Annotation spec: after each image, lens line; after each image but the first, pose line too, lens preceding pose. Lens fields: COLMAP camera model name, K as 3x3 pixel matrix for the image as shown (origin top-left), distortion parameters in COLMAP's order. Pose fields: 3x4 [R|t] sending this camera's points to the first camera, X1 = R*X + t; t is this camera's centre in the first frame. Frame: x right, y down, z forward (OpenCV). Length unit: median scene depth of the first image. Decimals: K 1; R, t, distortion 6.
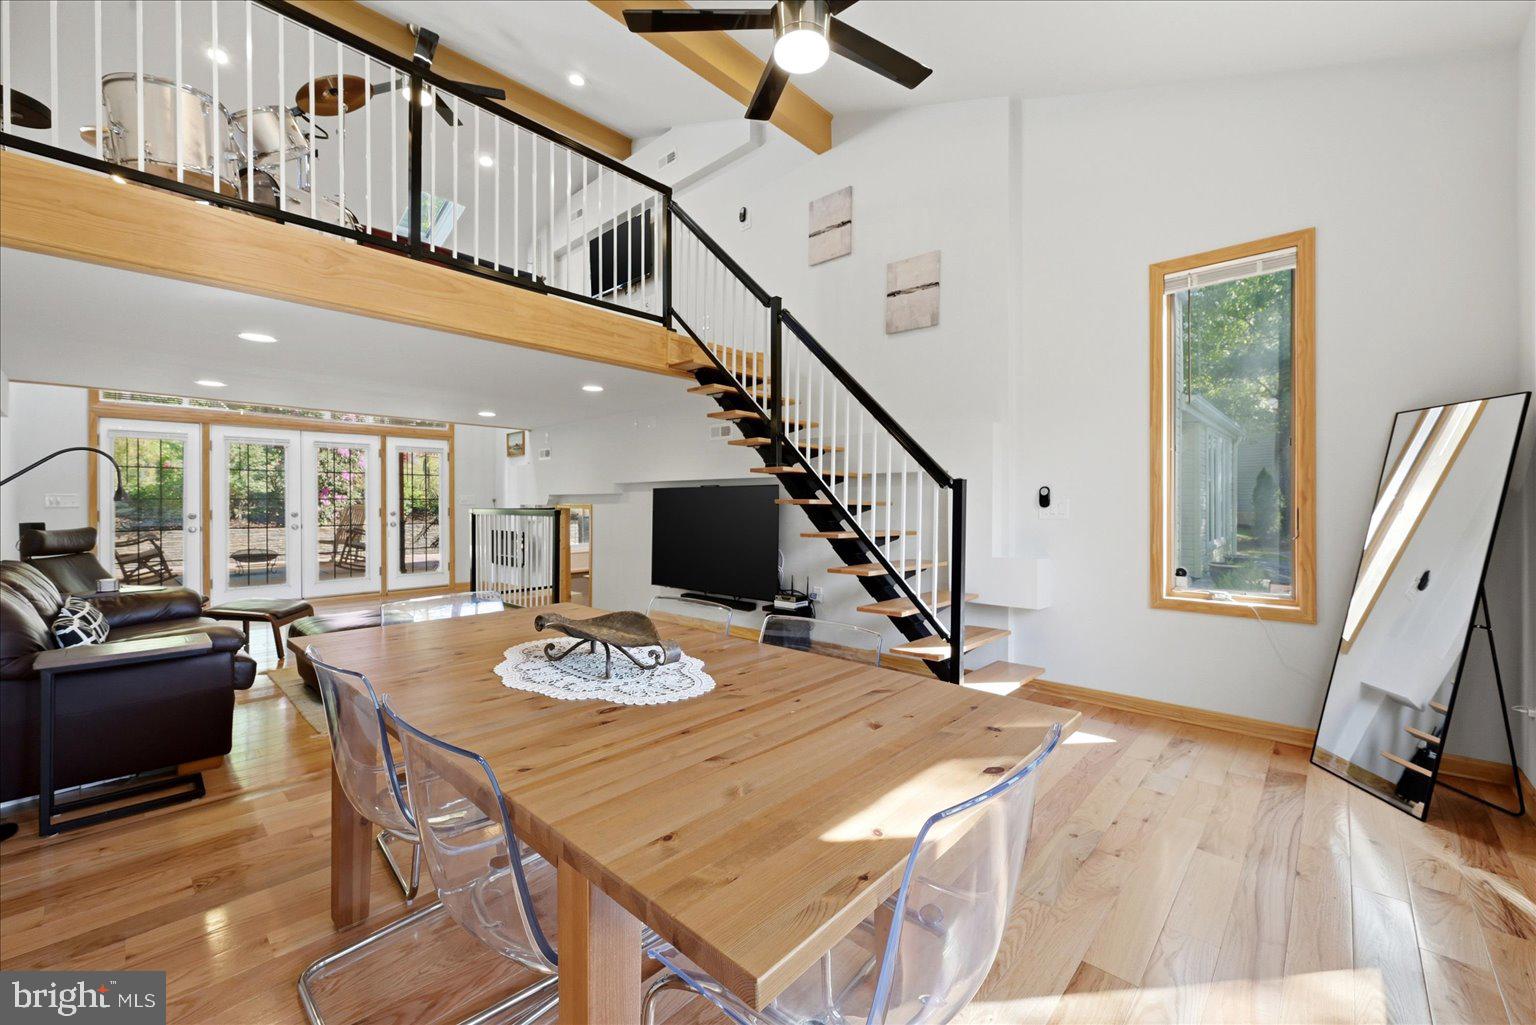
lens RADIAL K [[609.4, 0, 771.2], [0, 609.4, 516.9], [0, 0, 1]] dist [0.001543, 0.000253]
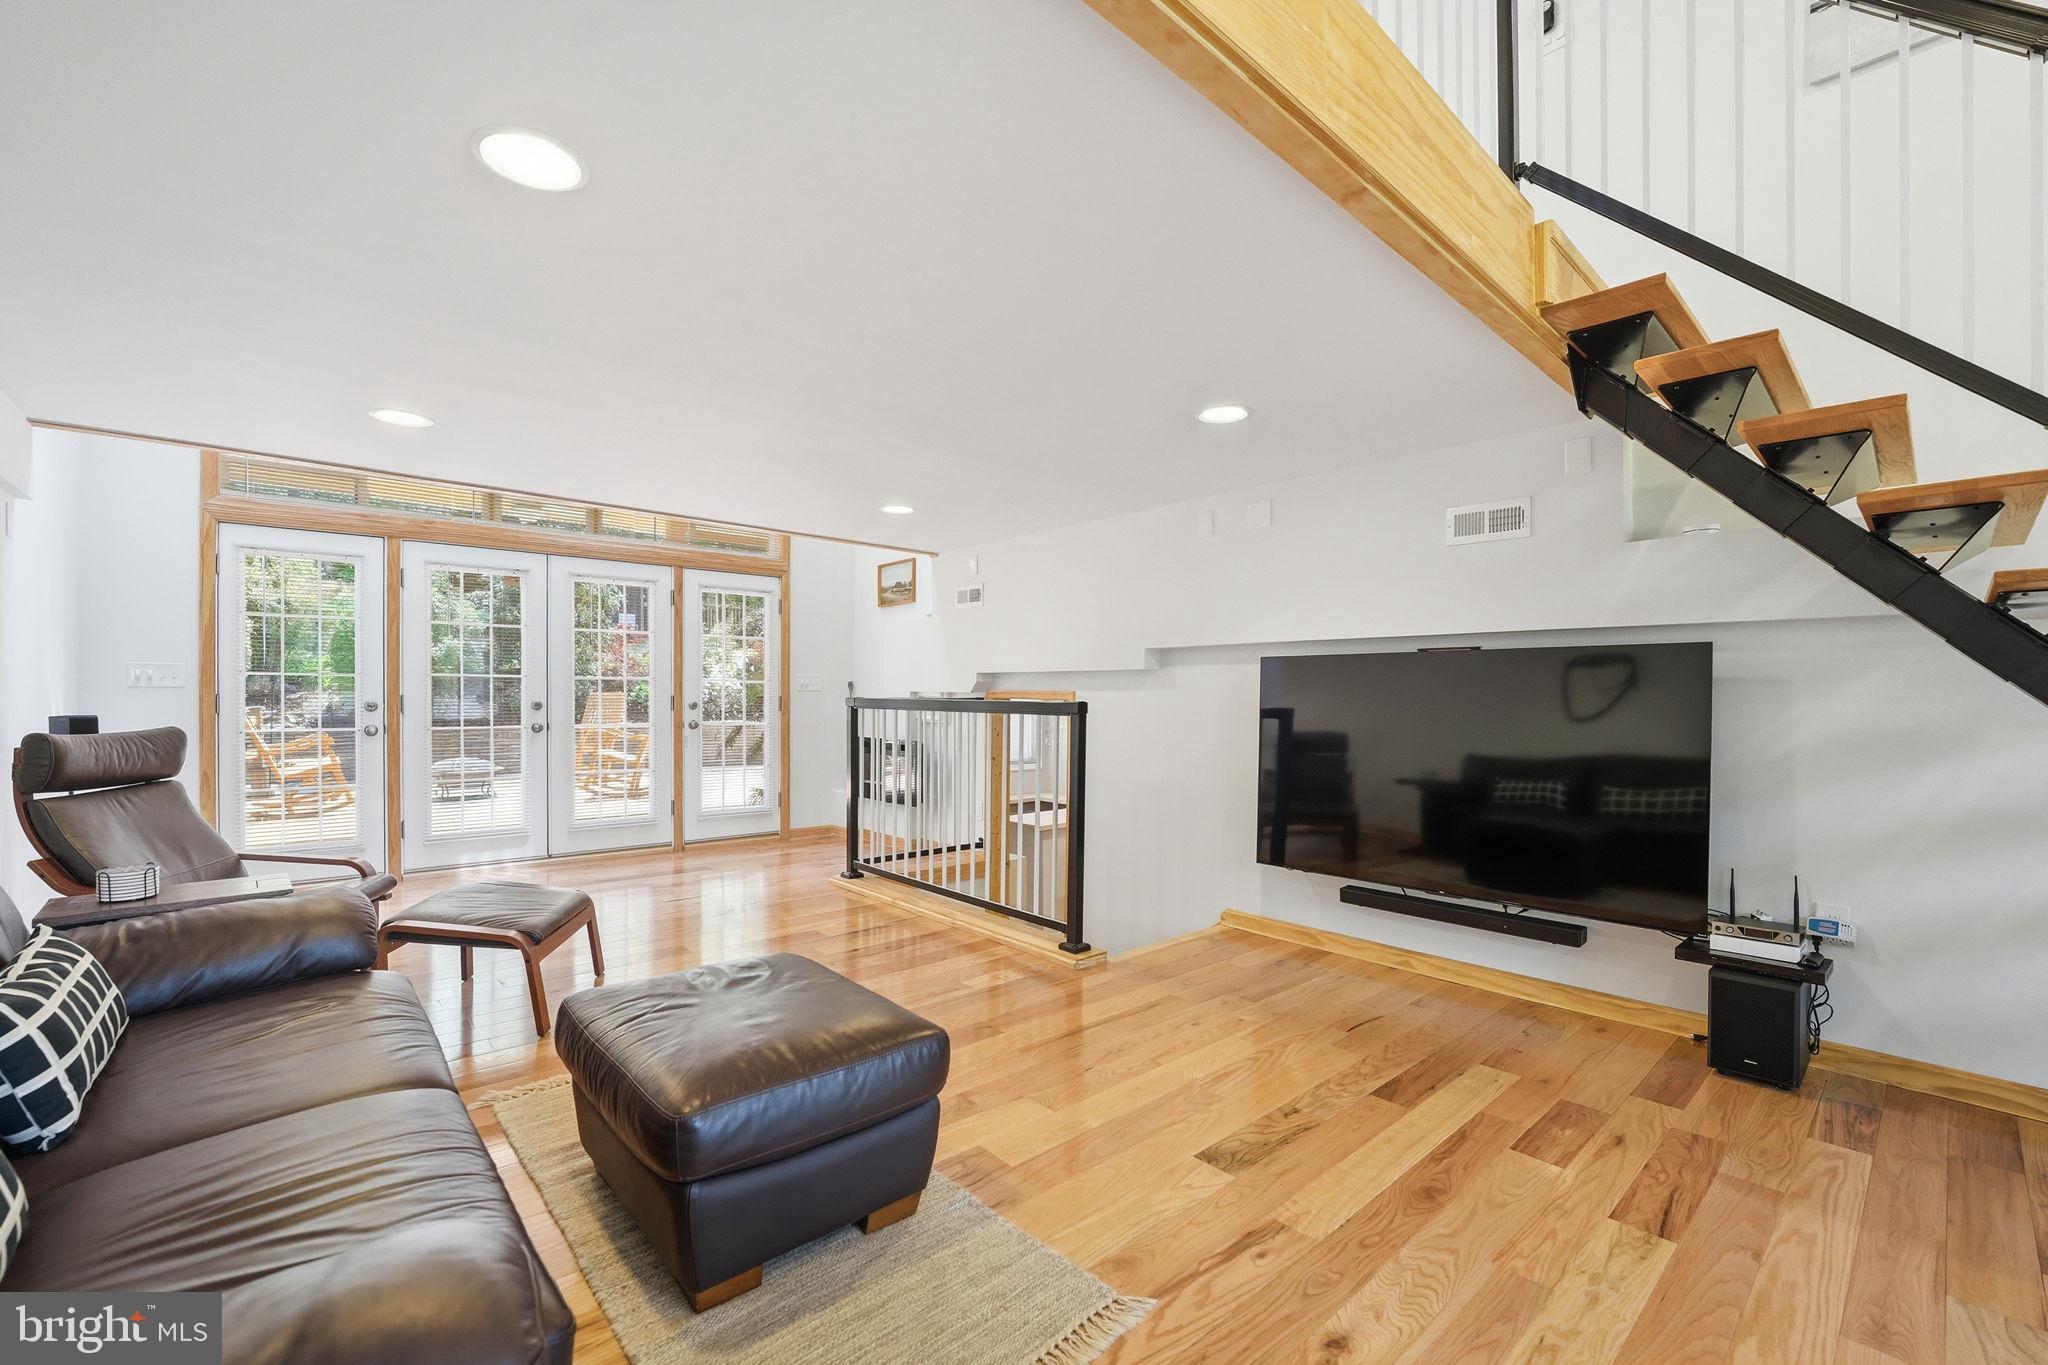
lens RADIAL K [[836.4, 0, 1025.2], [0, 836.4, 724.2], [0, 0, 1]] dist [-0.018890, 0.000340]
pose [[0.995059, 0.012970, -0.098432, -0.336586], [-0.012070, 0.999880, 0.009735, 0.001125], [0.098547, -0.008499, 0.995096, 0.373568]]
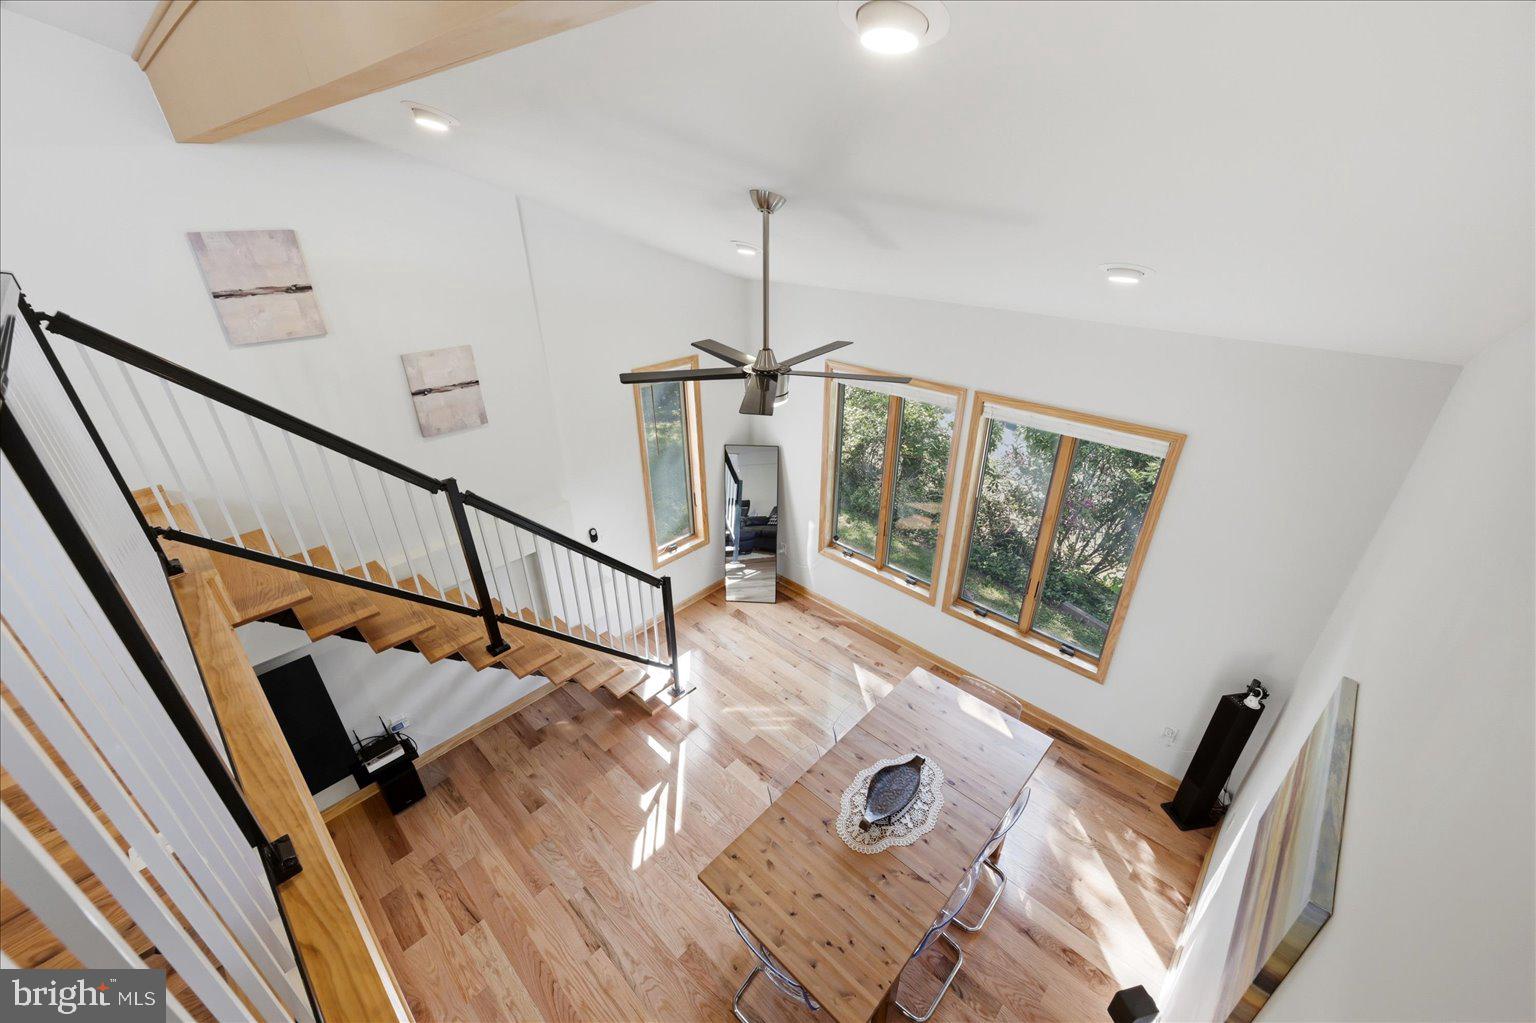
lens RADIAL K [[609.4, 0, 771.2], [0, 609.4, 515.9], [0, 0, 1]] dist [0.001543, 0.000253]
pose [[0.007918, -0.465536, 0.884994, -0.482941], [0.024148, 0.884852, 0.465245, -0.459625], [-0.999677, 0.017687, 0.018248, 0.386208]]
